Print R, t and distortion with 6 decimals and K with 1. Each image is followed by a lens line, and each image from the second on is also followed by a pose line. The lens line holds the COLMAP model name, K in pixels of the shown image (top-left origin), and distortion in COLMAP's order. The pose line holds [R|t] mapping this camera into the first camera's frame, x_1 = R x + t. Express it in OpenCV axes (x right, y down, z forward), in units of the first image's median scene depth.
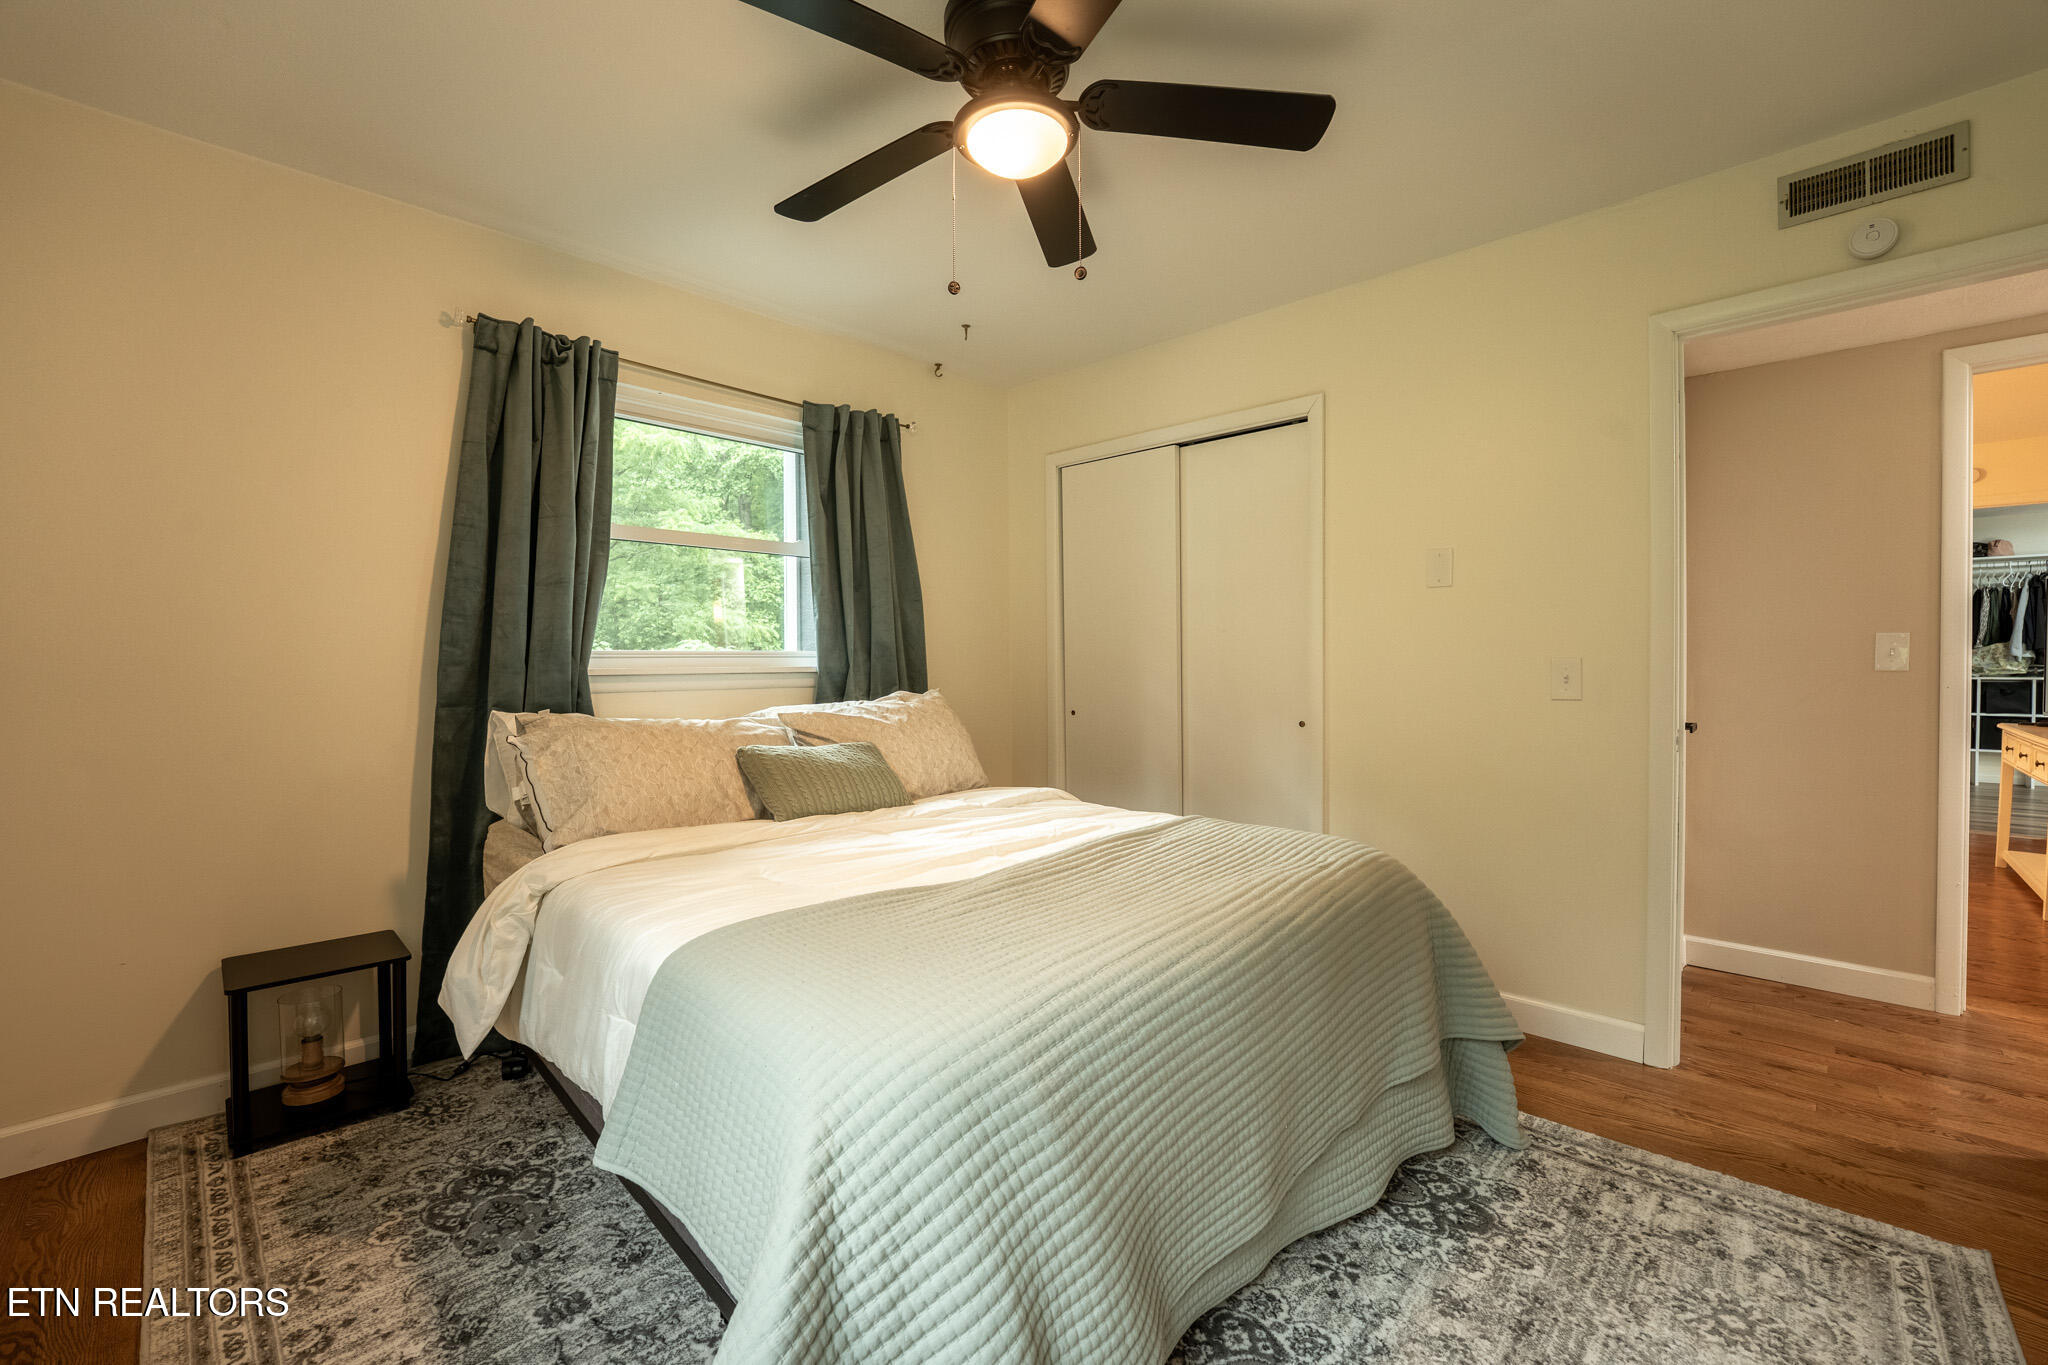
lens RADIAL K [[837.6, 0, 1038.7], [0, 837.6, 666.0], [0, 0, 1]] dist [-0.024980, 0.000992]
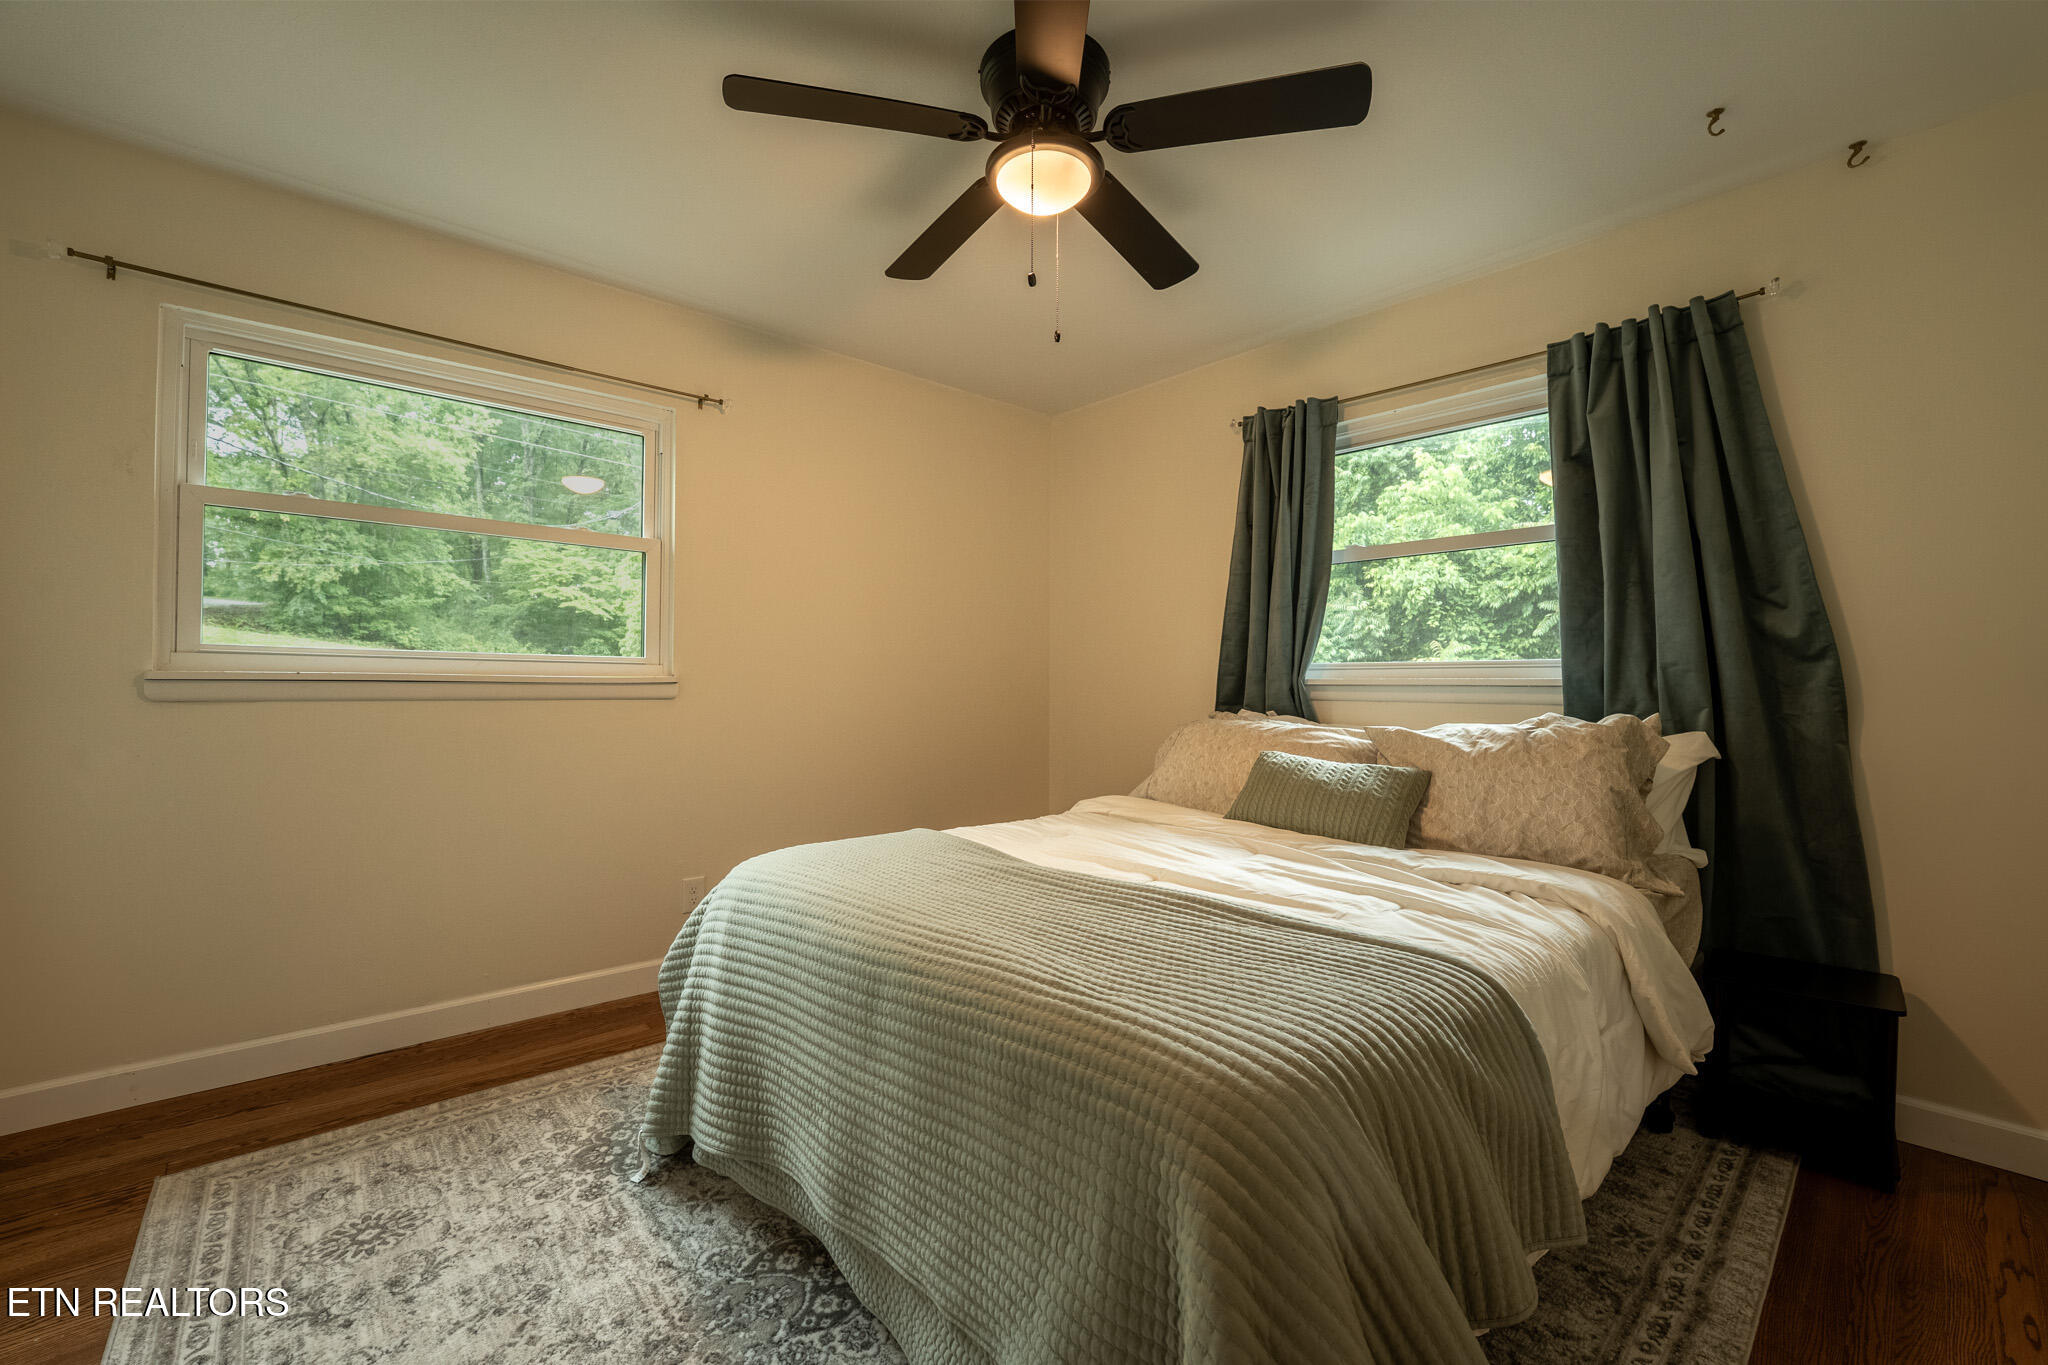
lens RADIAL K [[837.6, 0, 1040.1], [0, 837.6, 677.2], [0, 0, 1]] dist [-0.024980, 0.000992]
pose [[-0.075521, 0.006010, -0.997126, 1.247240], [-0.004273, 0.999971, 0.006351, -0.006995], [0.997135, 0.004740, -0.075494, 1.312276]]
